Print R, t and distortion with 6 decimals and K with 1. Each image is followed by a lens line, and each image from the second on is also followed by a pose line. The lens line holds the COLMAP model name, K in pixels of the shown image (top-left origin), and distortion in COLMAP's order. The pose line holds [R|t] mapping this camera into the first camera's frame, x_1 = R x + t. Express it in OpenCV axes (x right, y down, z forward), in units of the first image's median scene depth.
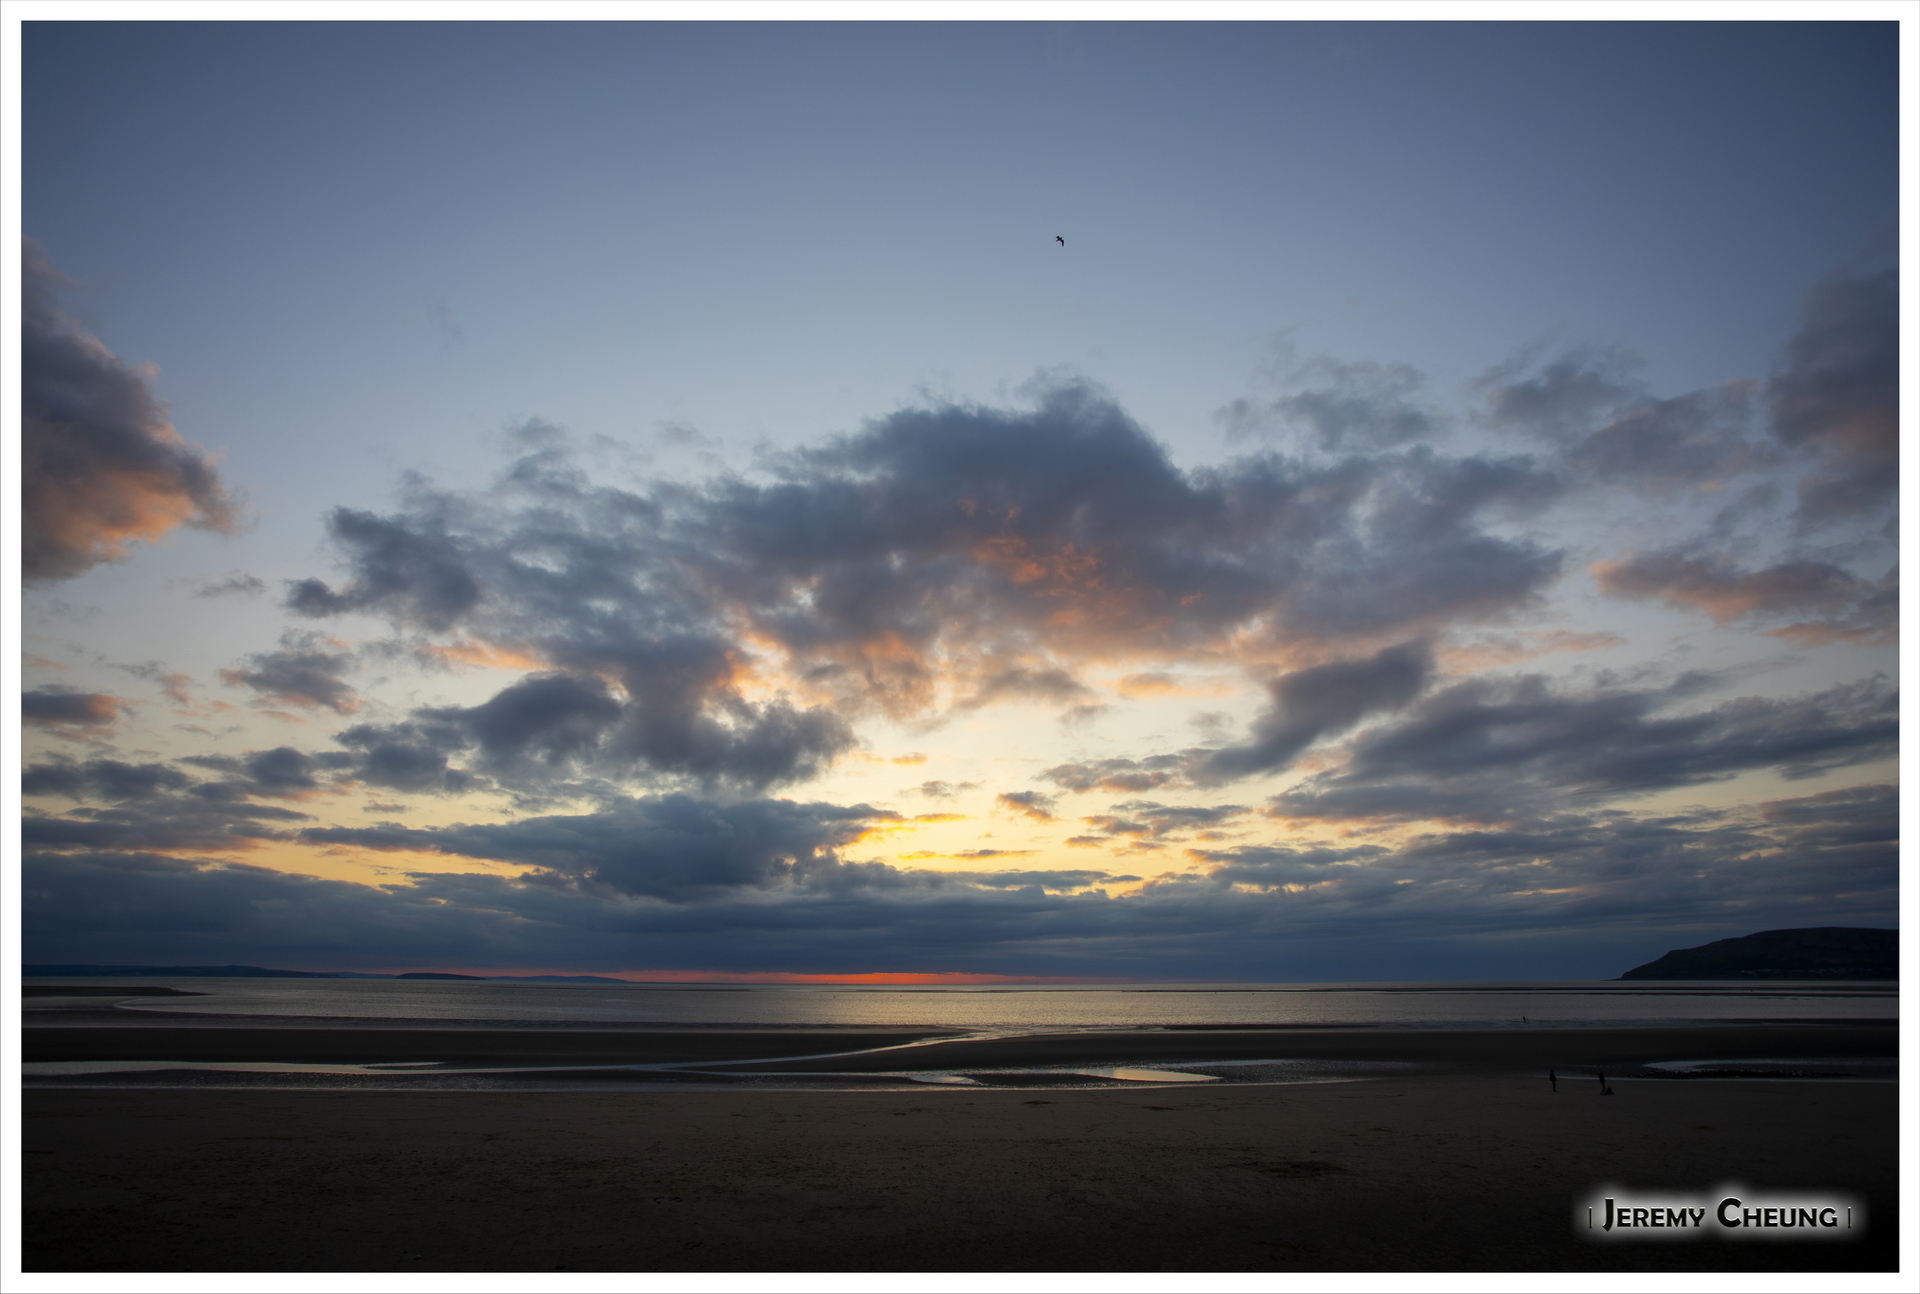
lens RADIAL K [[1014.0, 0, 958.7], [0, 1014.0, 635.3], [0, 0, 1]] dist [-0.068816, 0.047666]
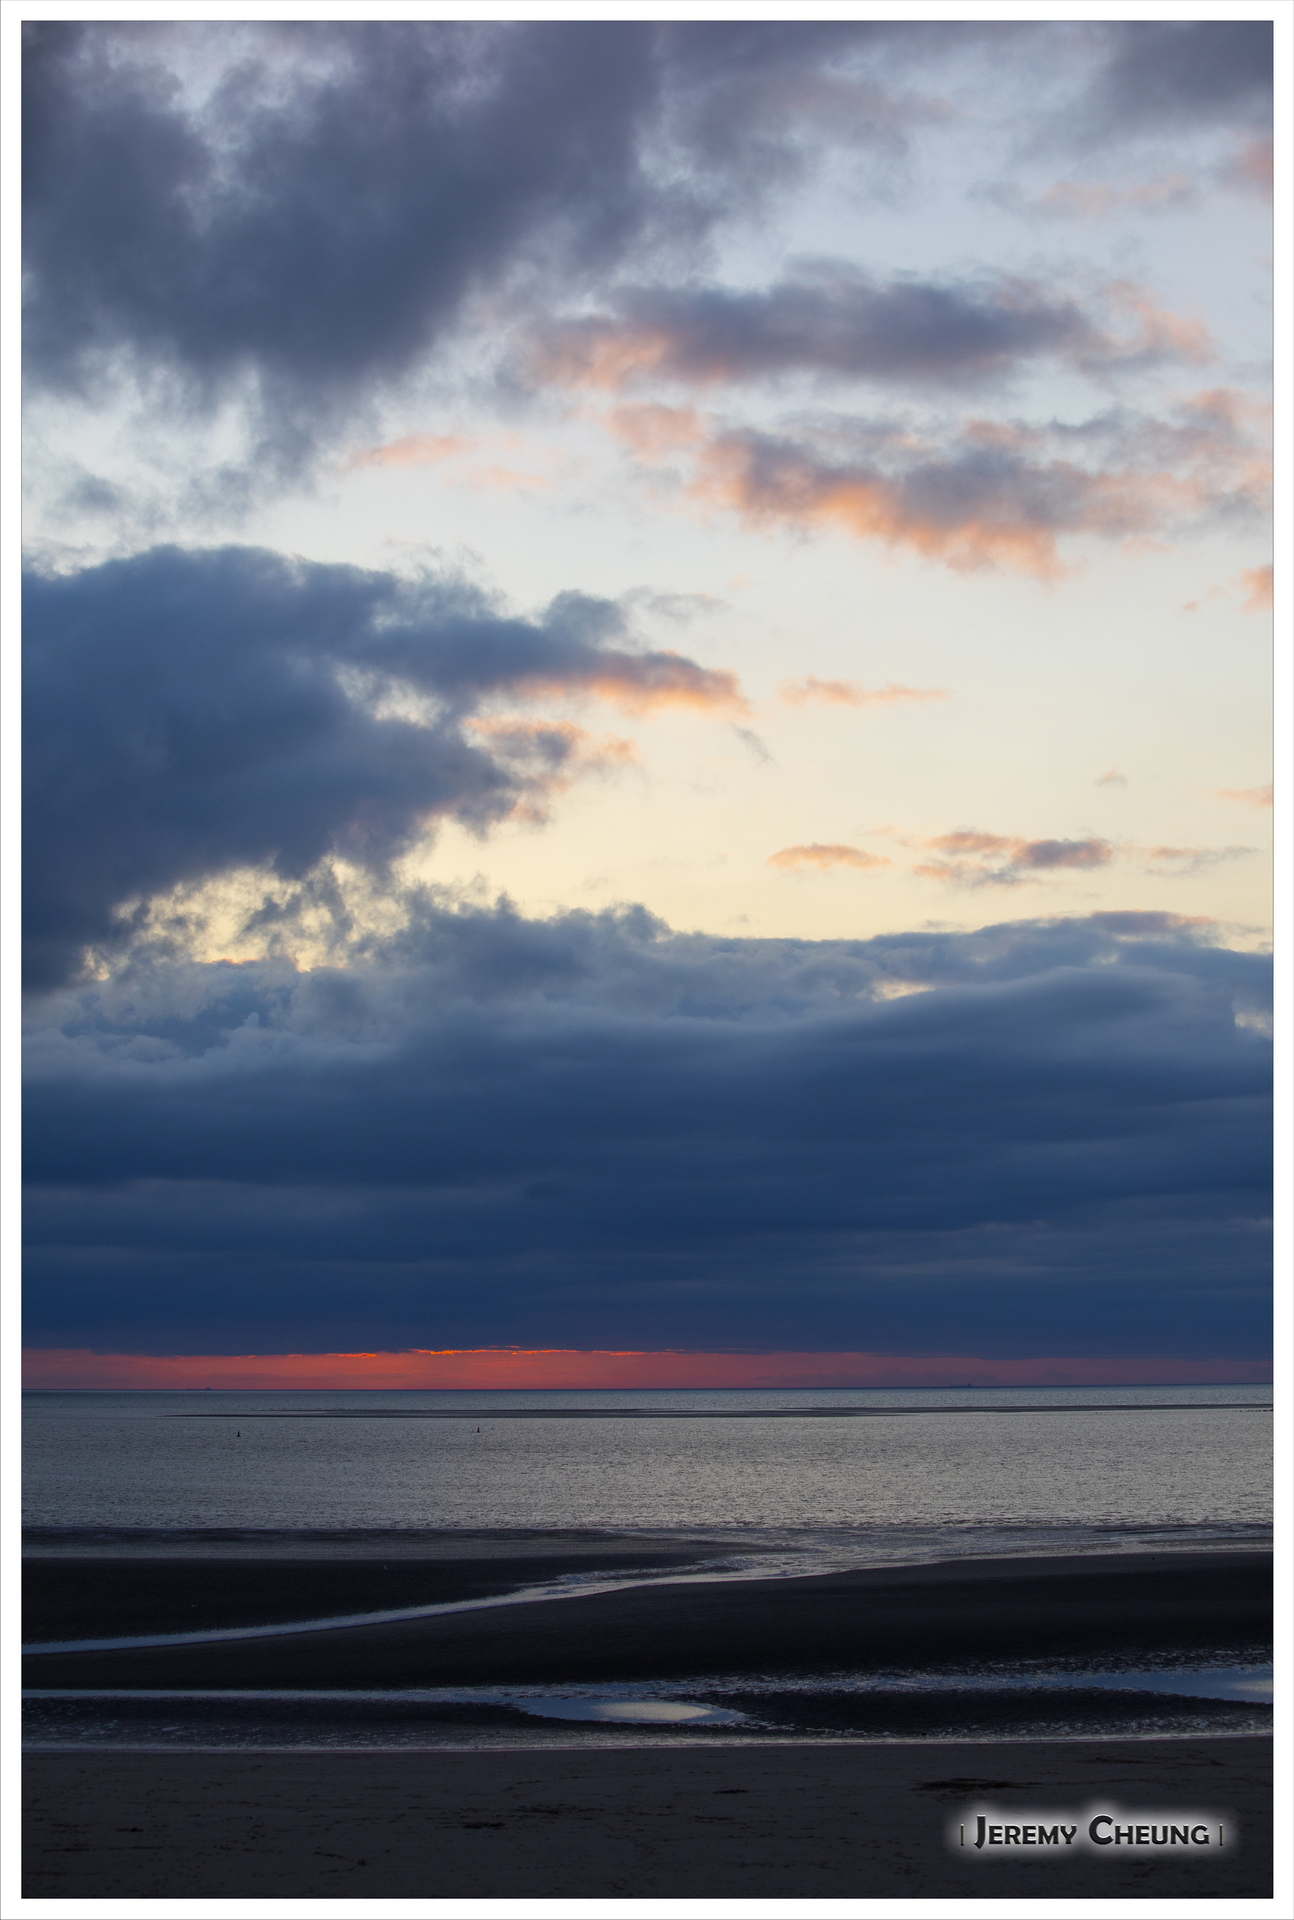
lens RADIAL K [[3829.0, 0, 647.0], [0, 3829.0, 960.0], [0, 0, 1]] dist [-0.294524, 0.064968]
pose [[0.999967, -0.005618, -0.005817, -0.052902], [0.006760, 0.975481, 0.219980, 0.034272], [0.004438, -0.220013, 0.975487, 0.097730]]
